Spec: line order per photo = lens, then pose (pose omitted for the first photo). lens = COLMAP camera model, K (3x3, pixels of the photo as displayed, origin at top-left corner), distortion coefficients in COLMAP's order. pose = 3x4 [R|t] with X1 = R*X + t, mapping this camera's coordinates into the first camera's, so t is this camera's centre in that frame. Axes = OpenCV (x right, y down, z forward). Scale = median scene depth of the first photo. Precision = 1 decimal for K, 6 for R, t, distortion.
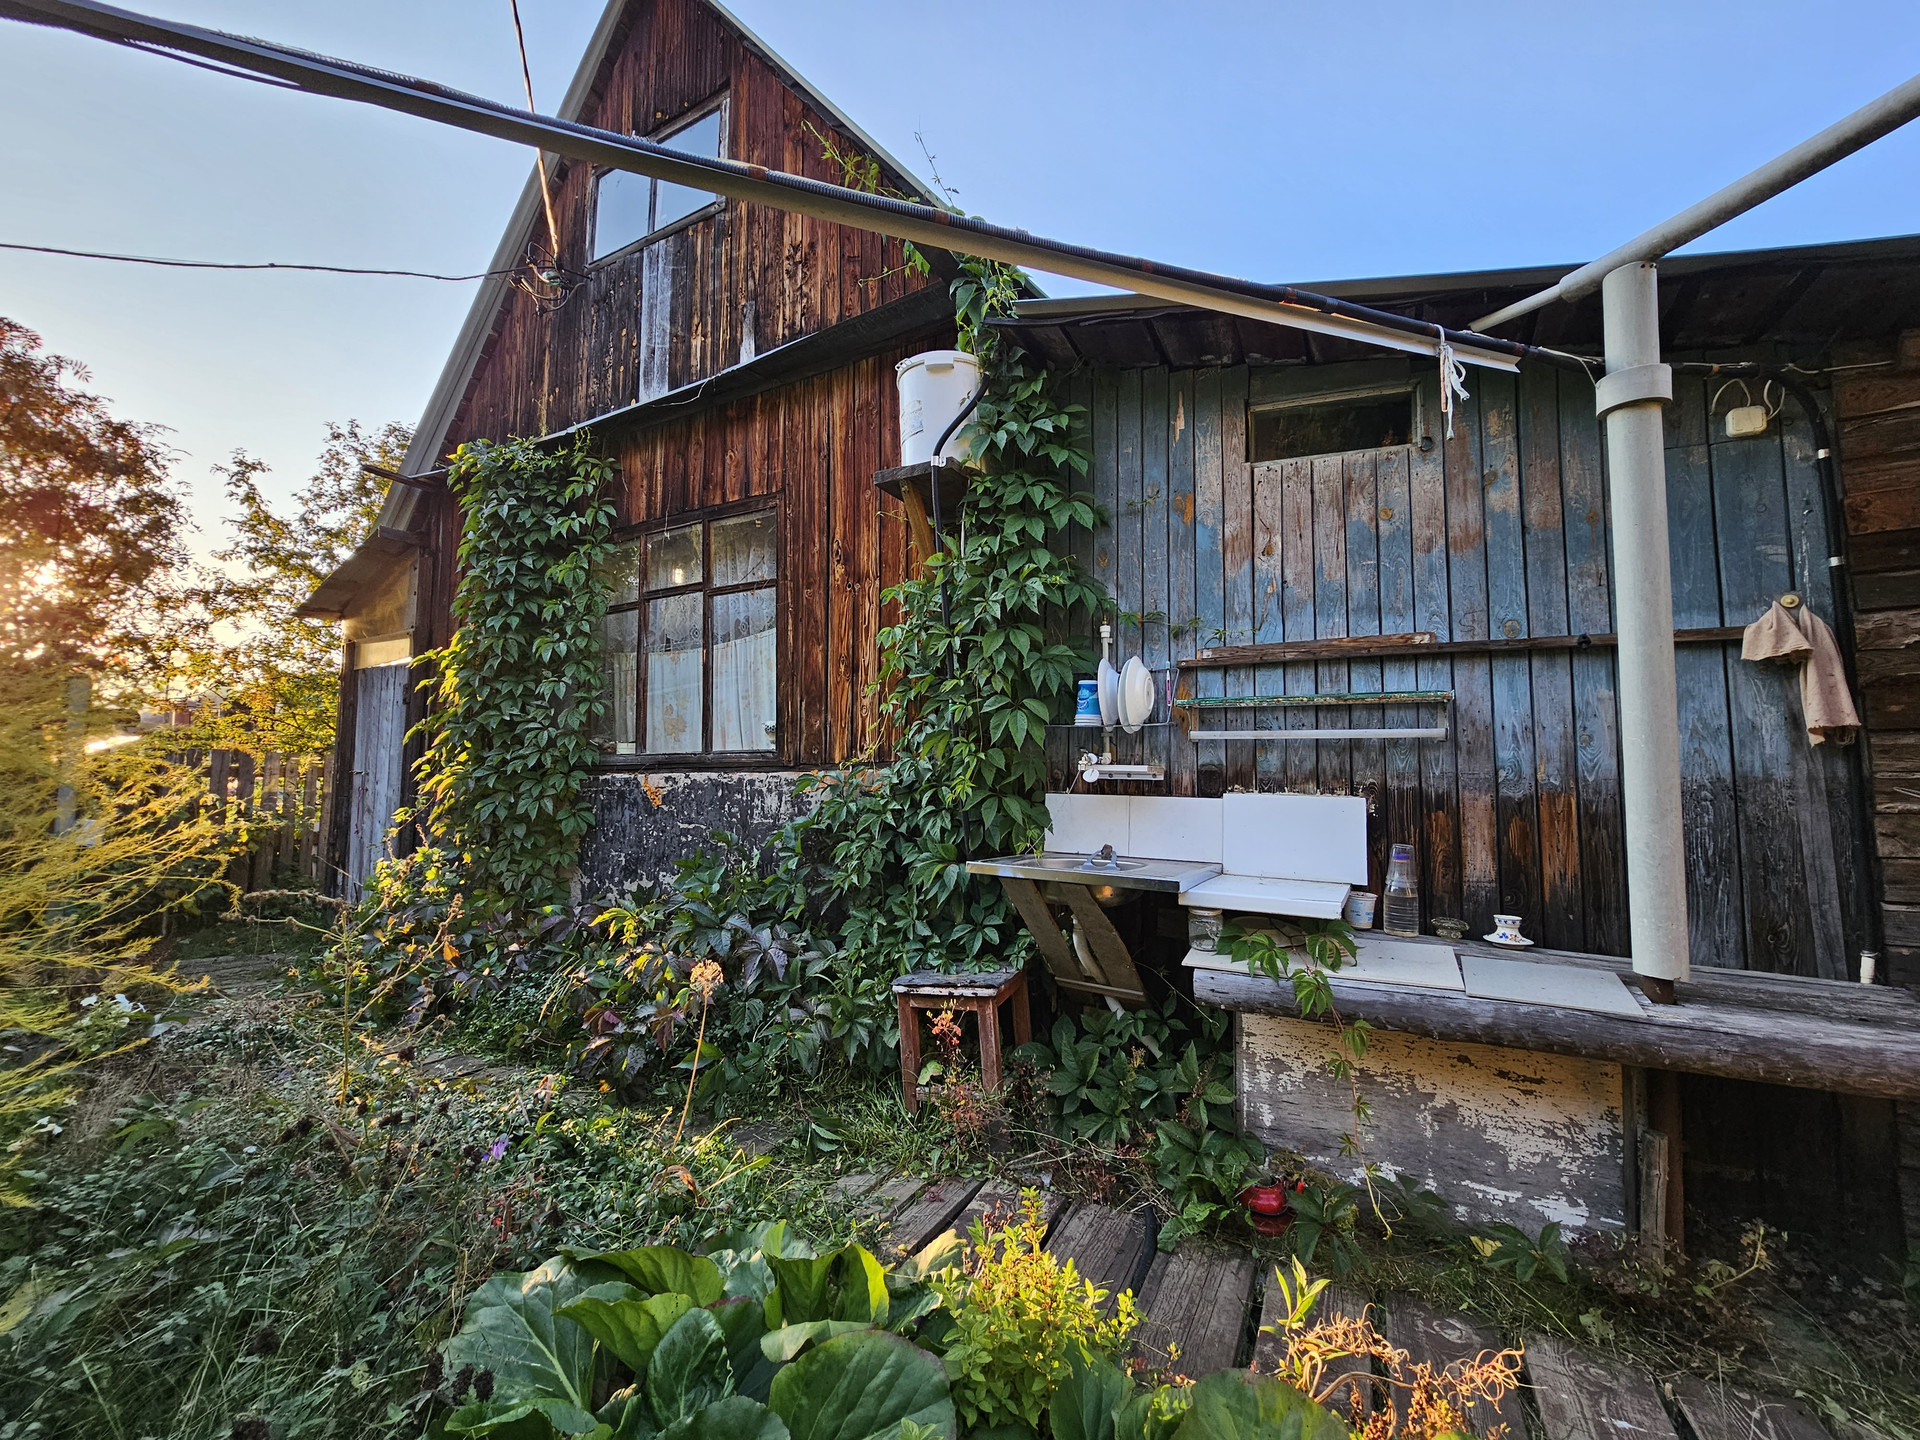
lens RADIAL K [[781.8, 0, 960.1], [0, 781.8, 706.5], [0, 0, 1]] dist [-0.001655, -0.000177]
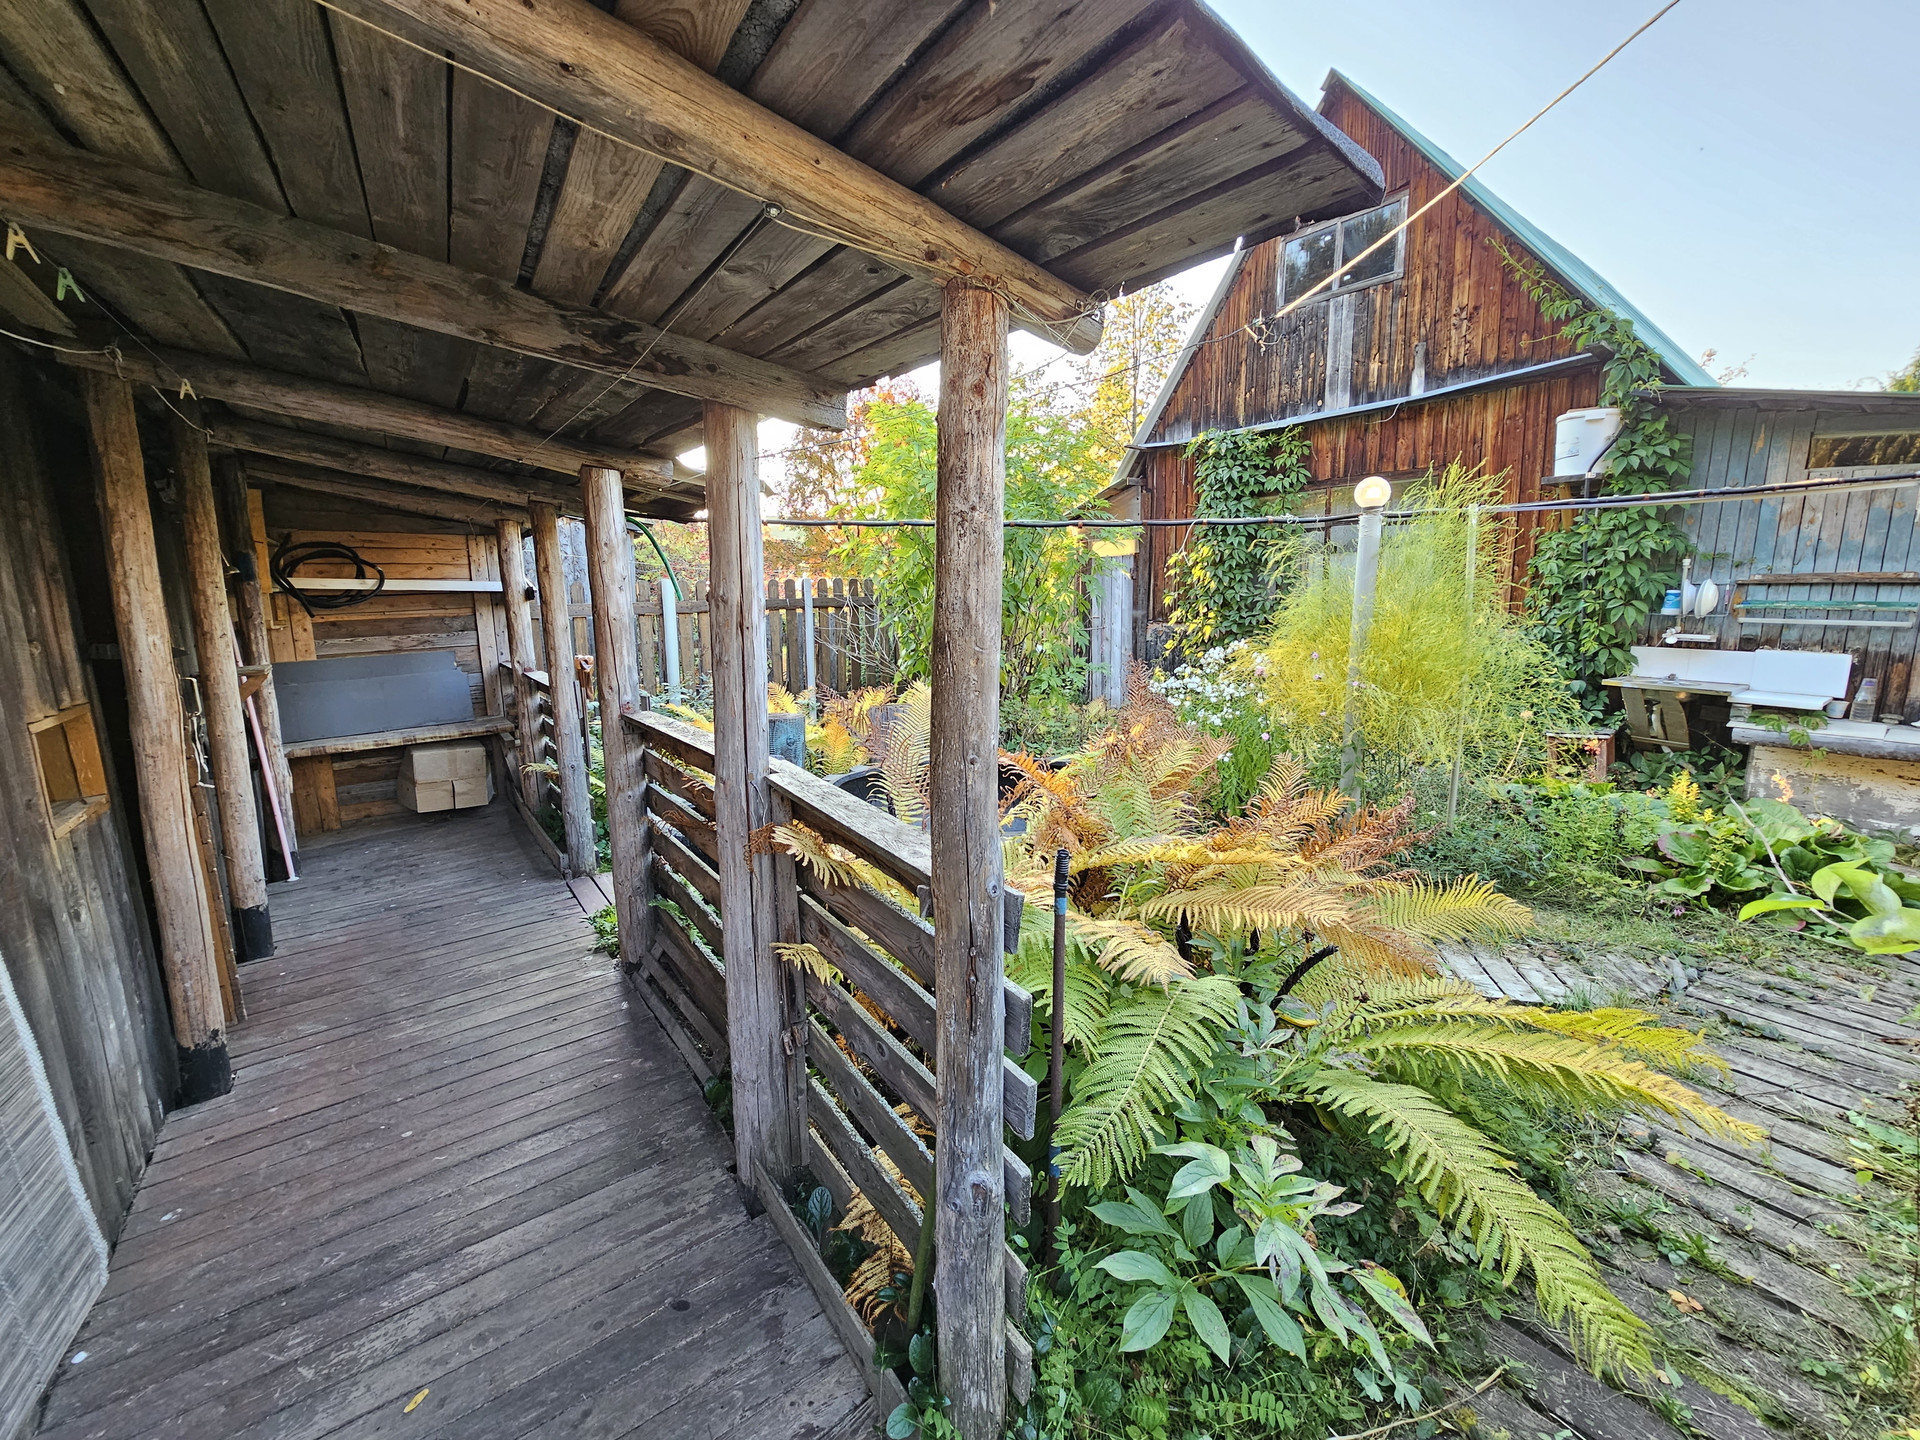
lens RADIAL K [[781.8, 0, 960.1], [0, 781.8, 706.5], [0, 0, 1]] dist [-0.001655, -0.000177]
pose [[0.916193, 0.047655, -0.397894, -0.683137], [0.050937, 0.971002, 0.233581, -0.299251], [0.397487, -0.234272, 0.887198, -1.511721]]
